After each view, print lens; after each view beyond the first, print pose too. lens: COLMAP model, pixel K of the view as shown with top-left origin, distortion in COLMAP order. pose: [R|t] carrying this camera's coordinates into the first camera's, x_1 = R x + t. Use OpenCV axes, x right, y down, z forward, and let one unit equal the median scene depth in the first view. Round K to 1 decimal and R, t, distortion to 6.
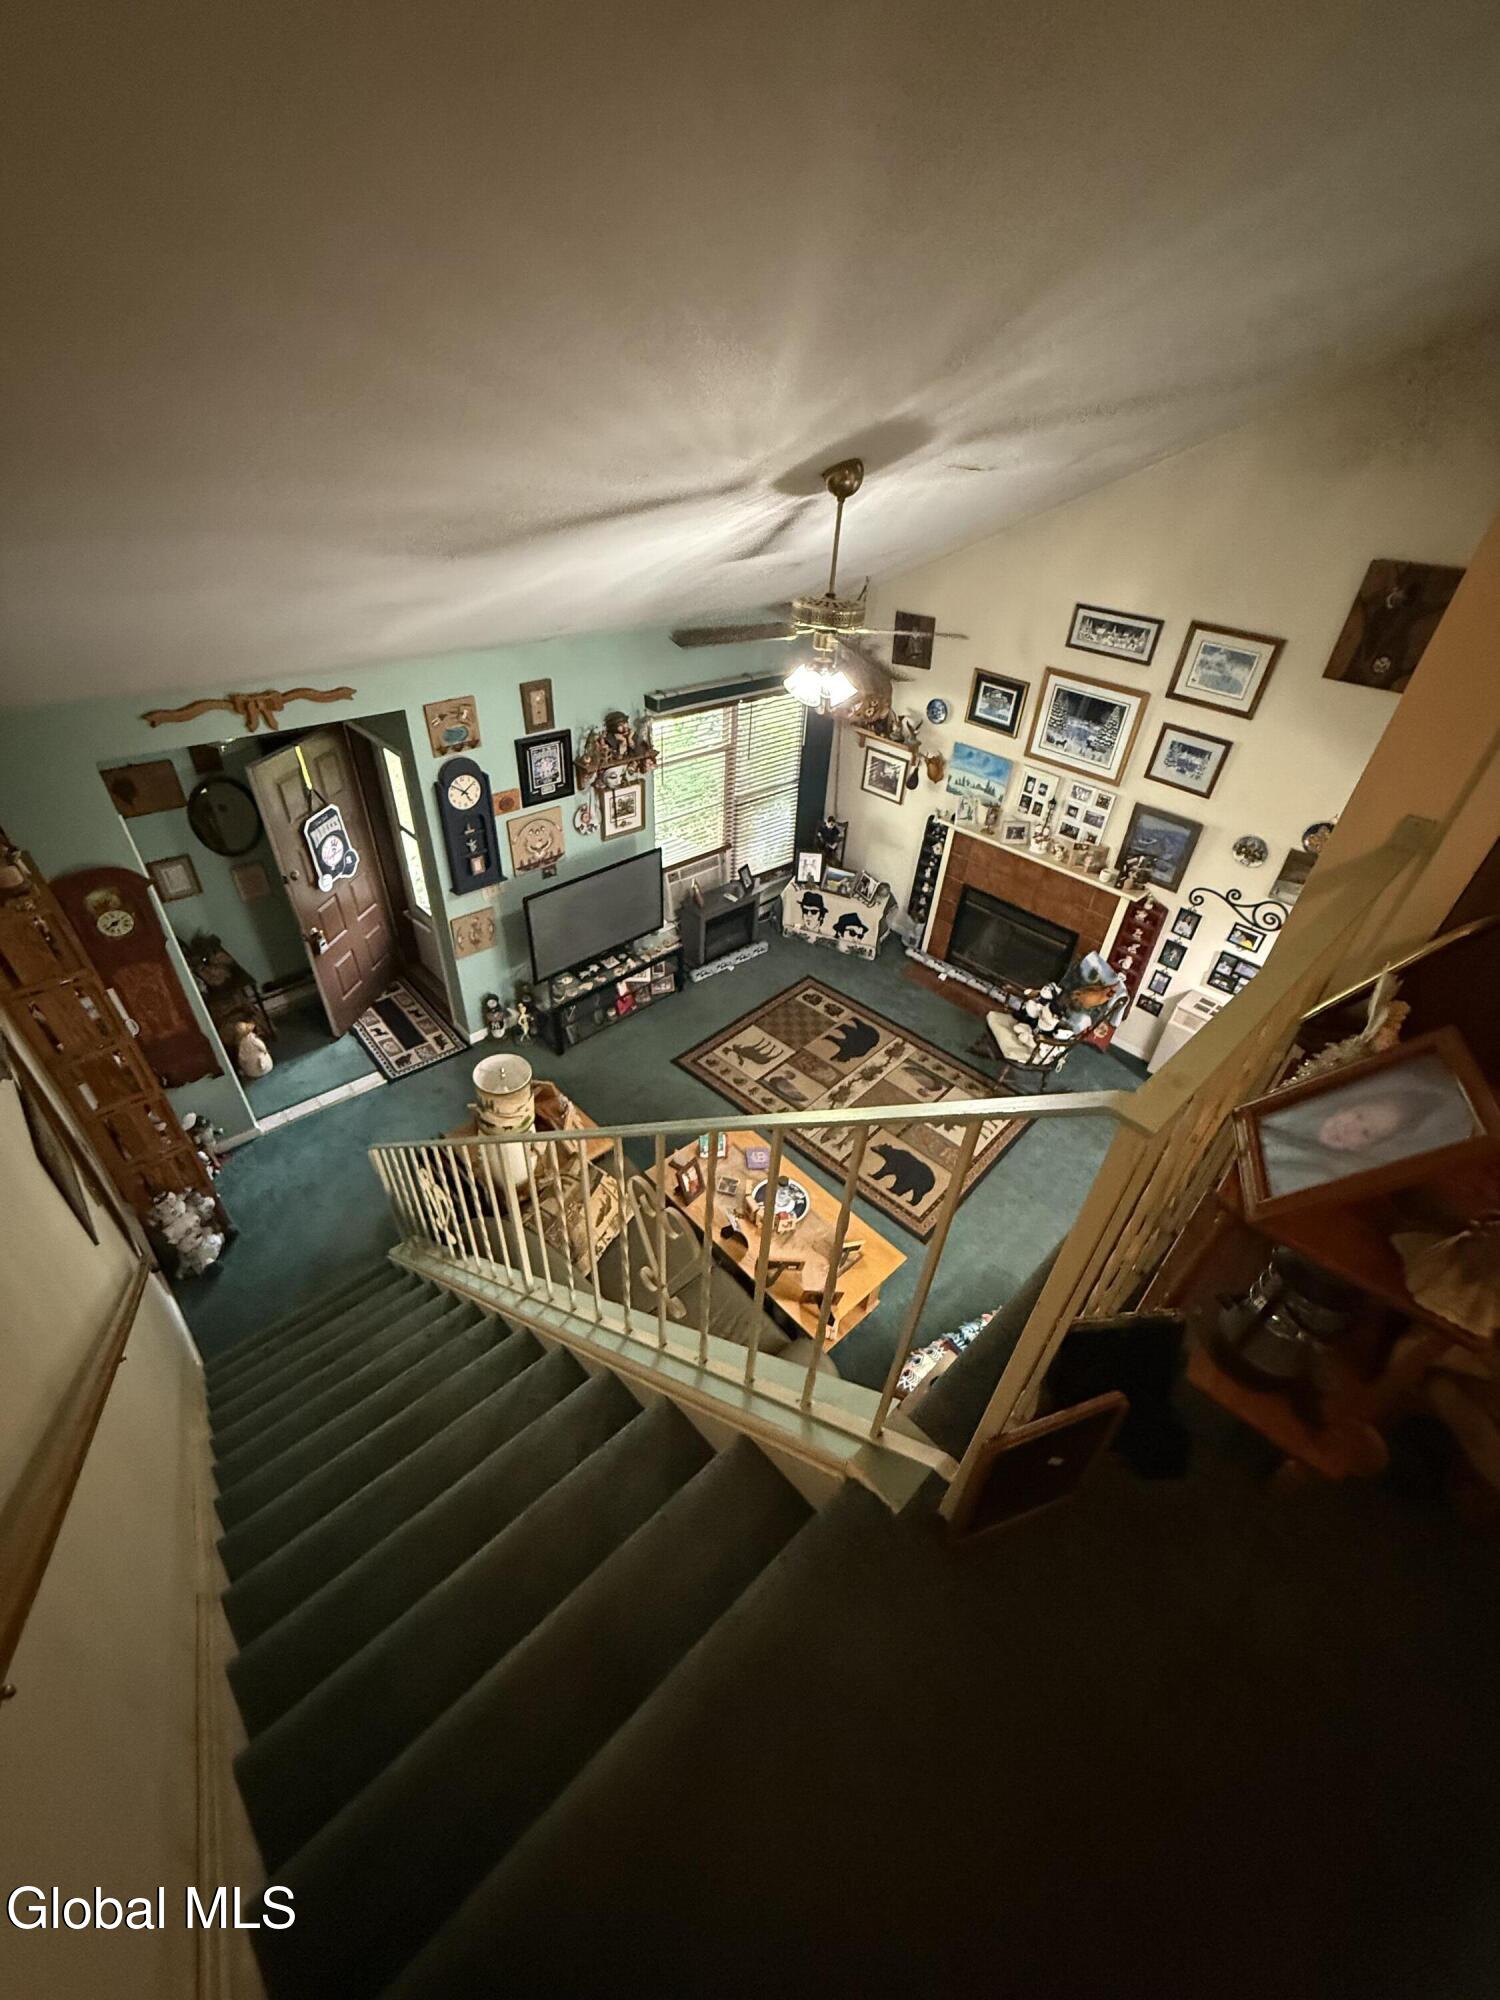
lens RADIAL K [[798.8, 0, 751.0], [0, 798.8, 996.2], [0, 0, 1]] dist [-0.000376, -0.000034]
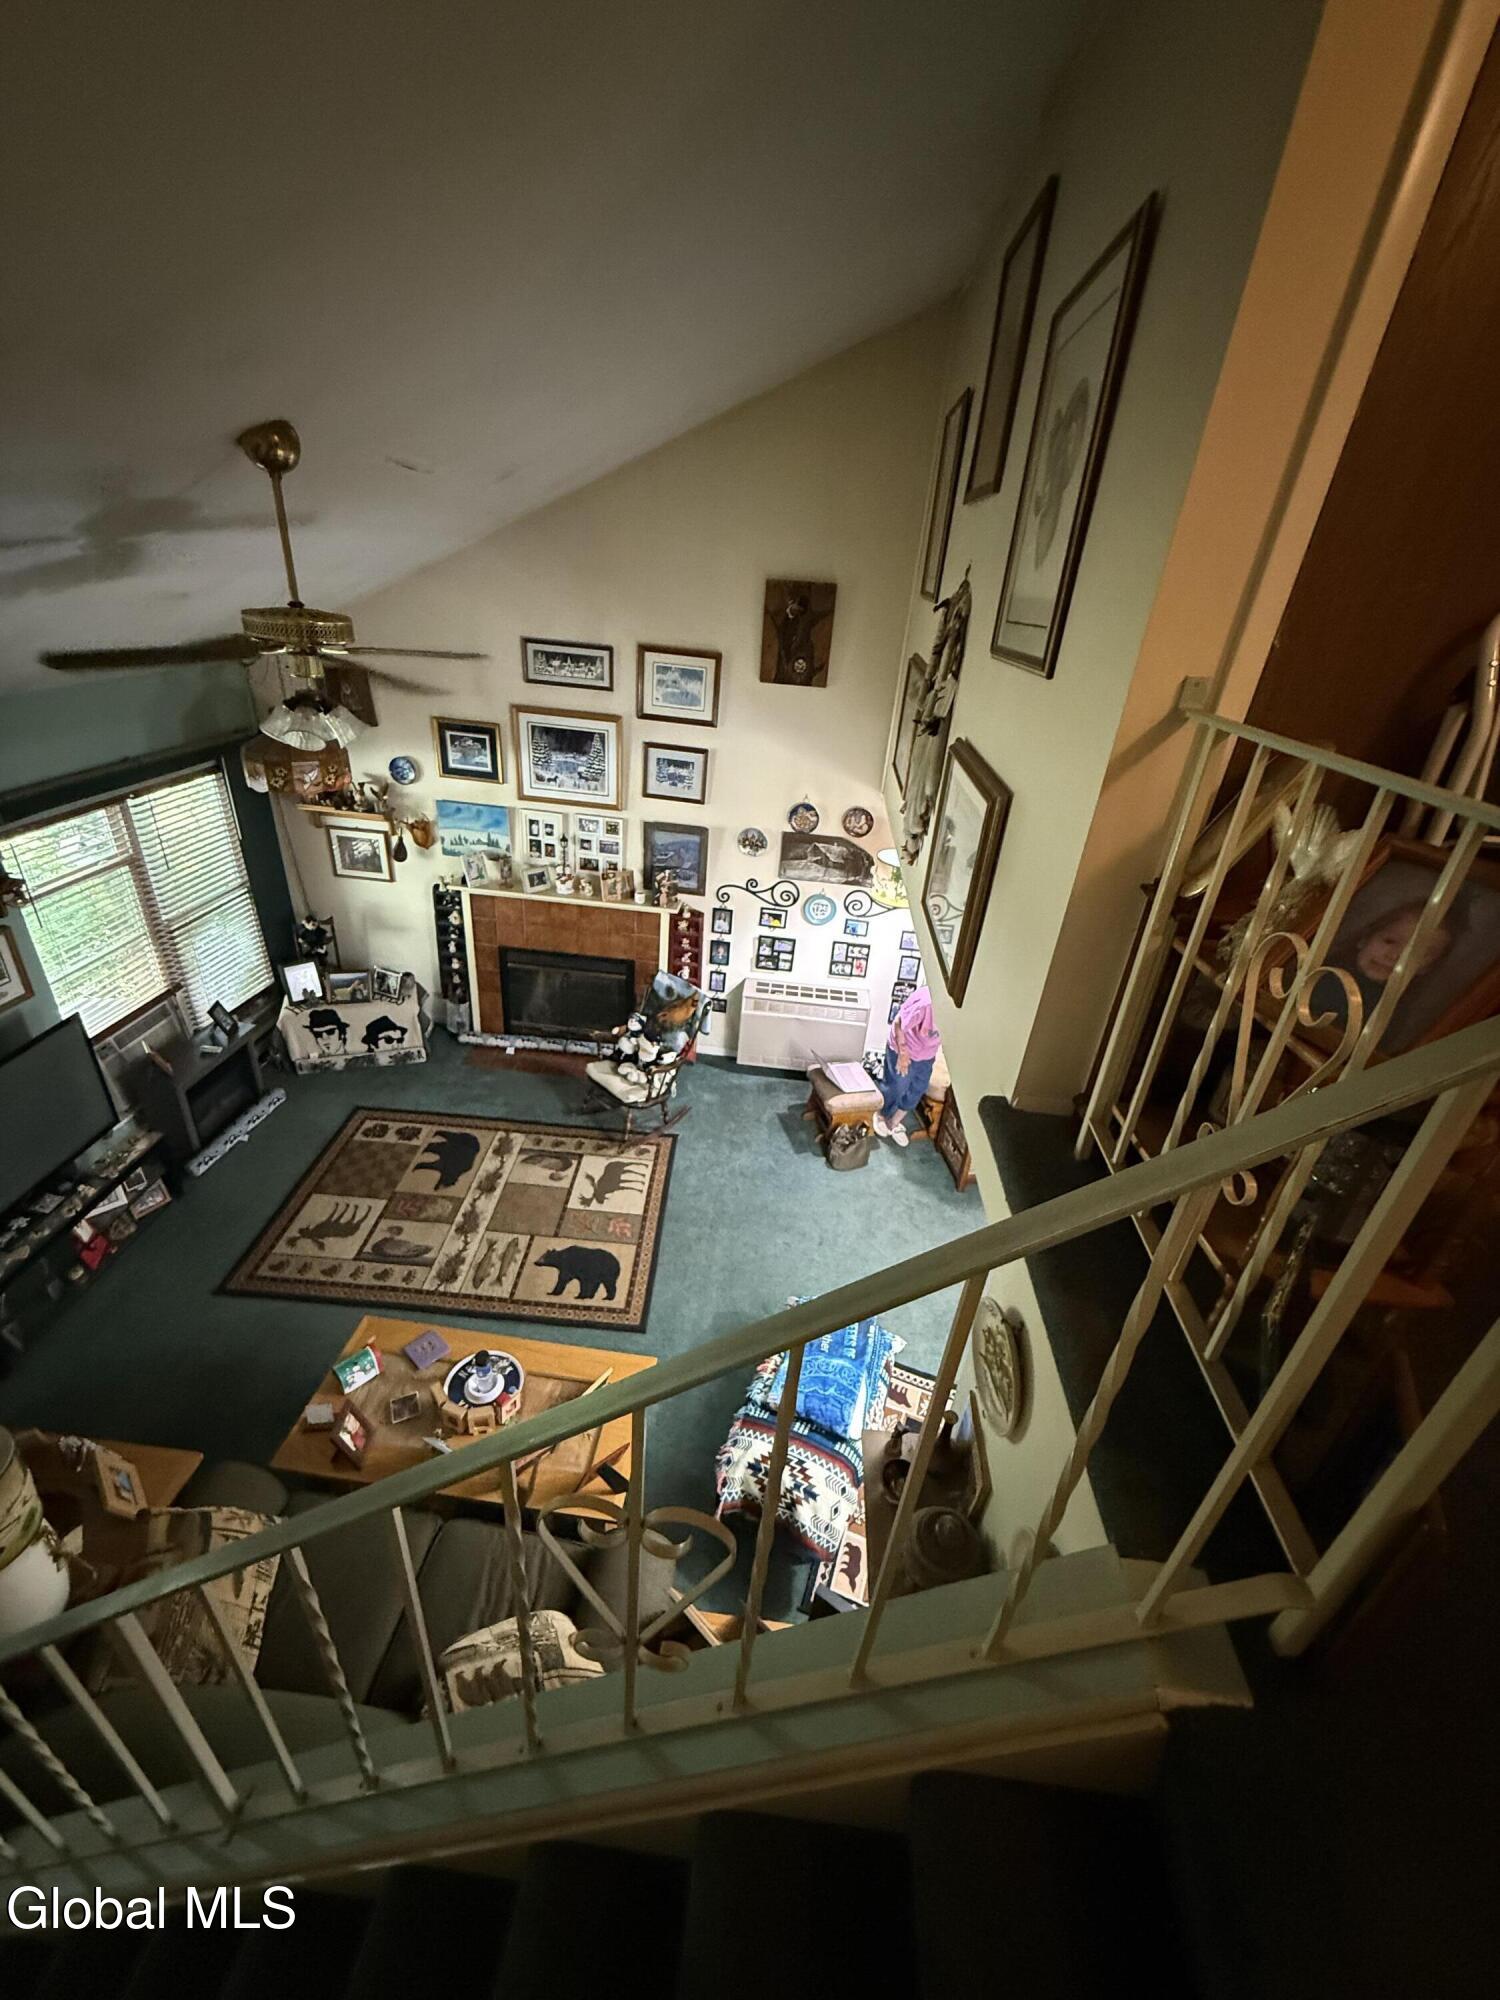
lens RADIAL K [[798.8, 0, 751.0], [0, 798.8, 996.2], [0, 0, 1]] dist [-0.000376, -0.000034]
pose [[0.752912, -0.307341, 0.581949, -0.073324], [0.355896, 0.933950, 0.032791, -0.017500], [-0.553590, 0.182424, 0.812564, 0.125721]]
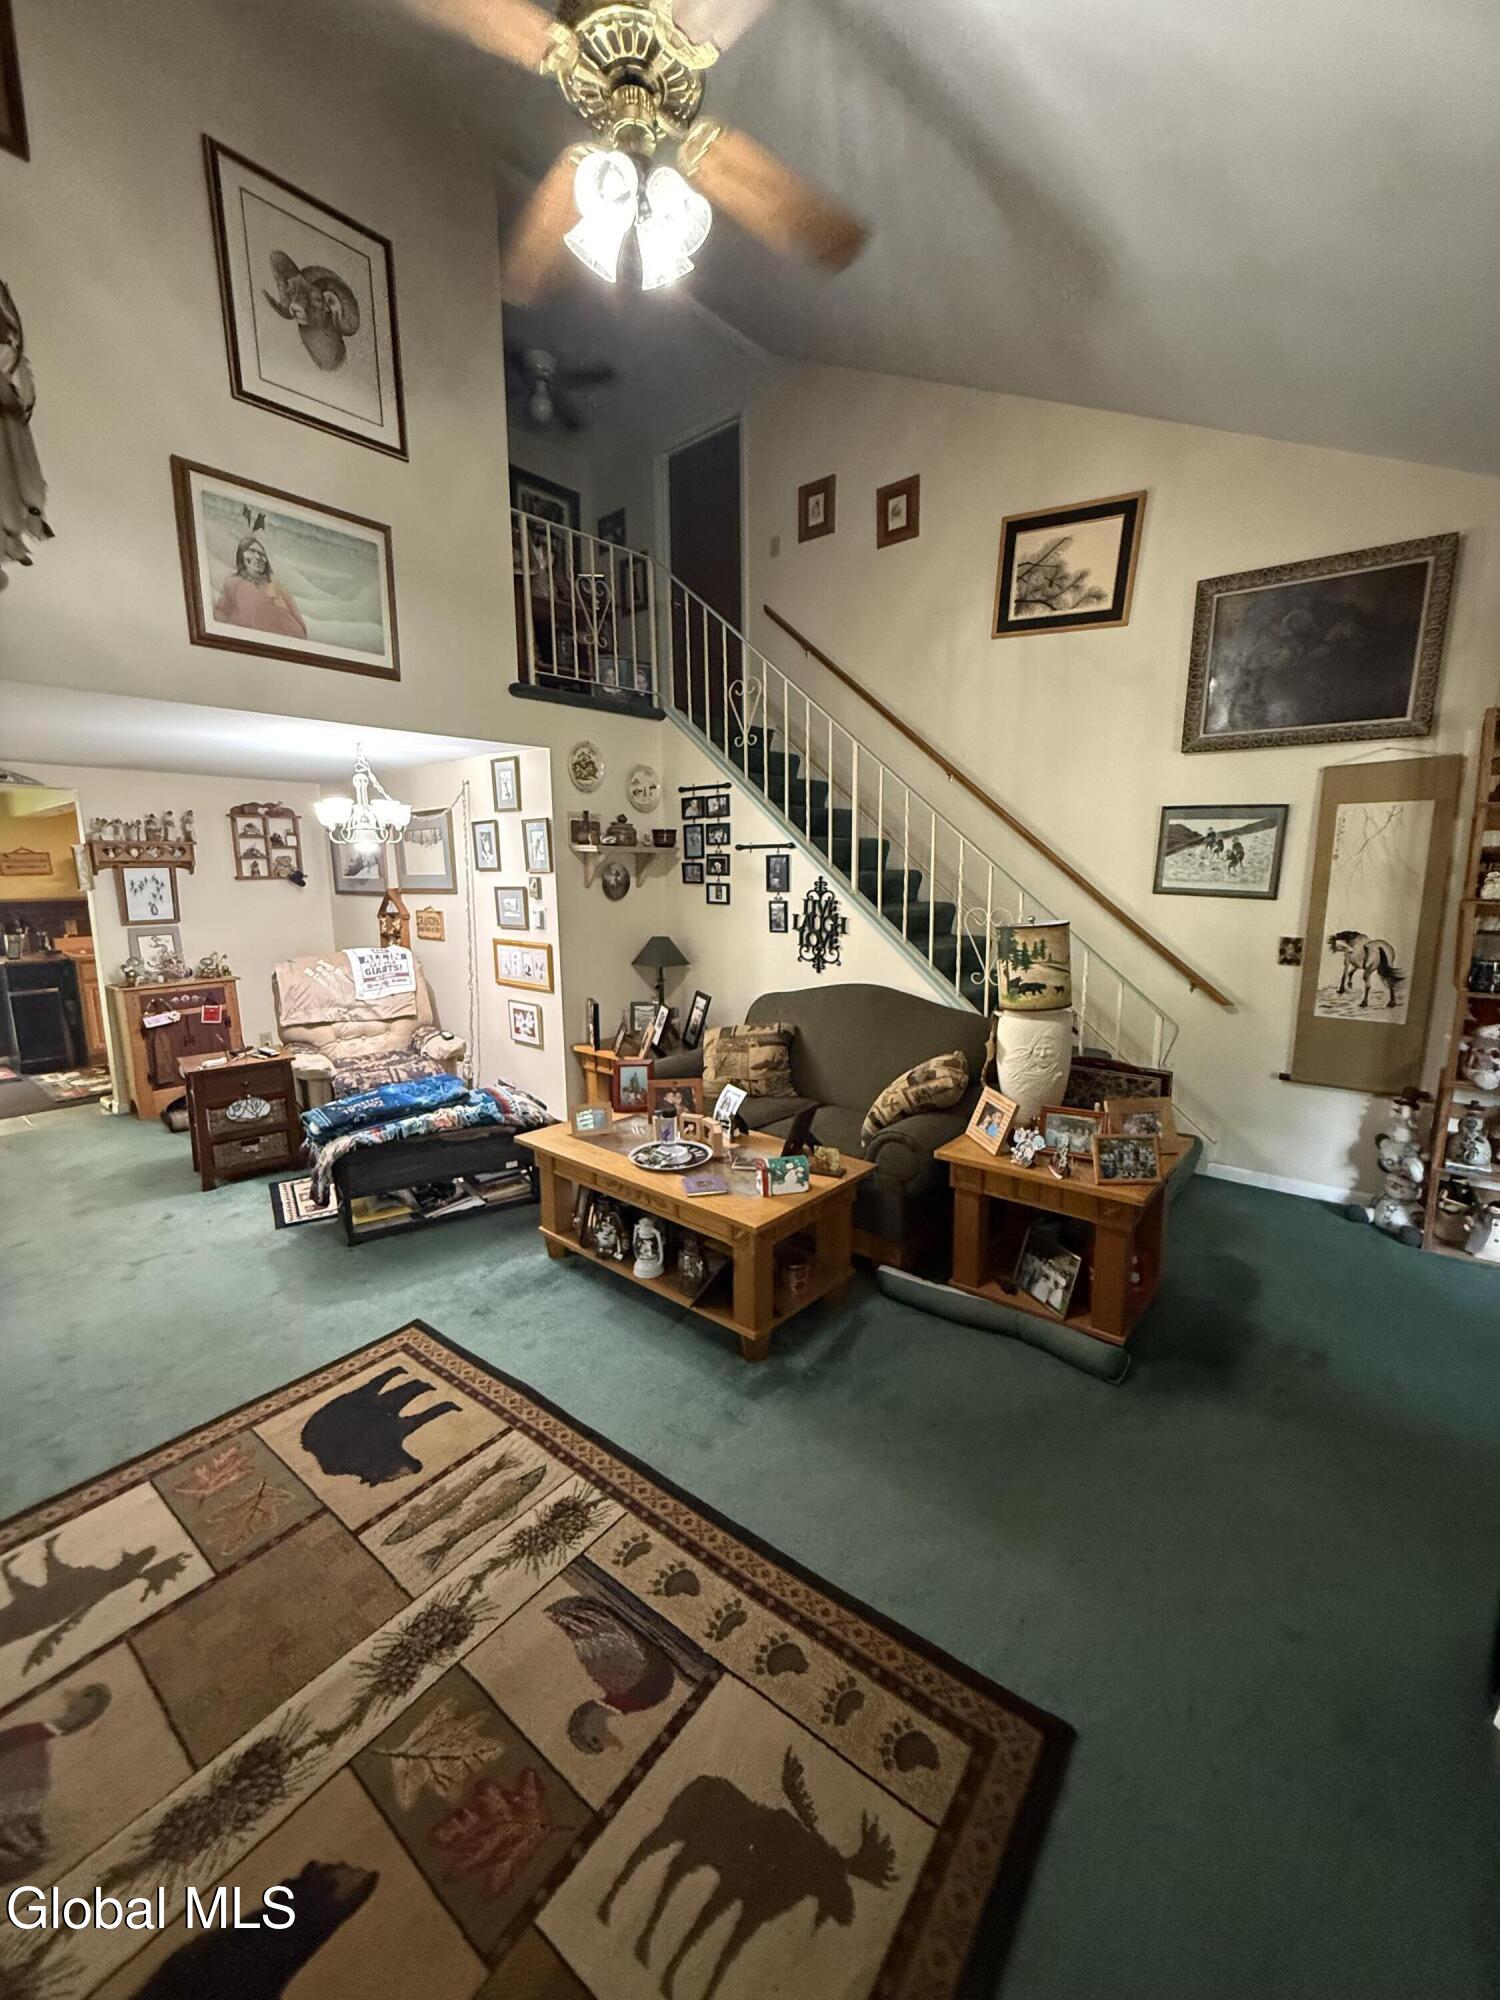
lens RADIAL K [[798.8, 0, 751.0], [0, 798.8, 996.2], [0, 0, 1]] dist [-0.000376, -0.000034]
pose [[-0.993955, -0.031686, -0.105120, 0.032105], [-0.096866, 0.703798, 0.703766, -0.245670], [0.051684, 0.709694, -0.702612, 1.012919]]
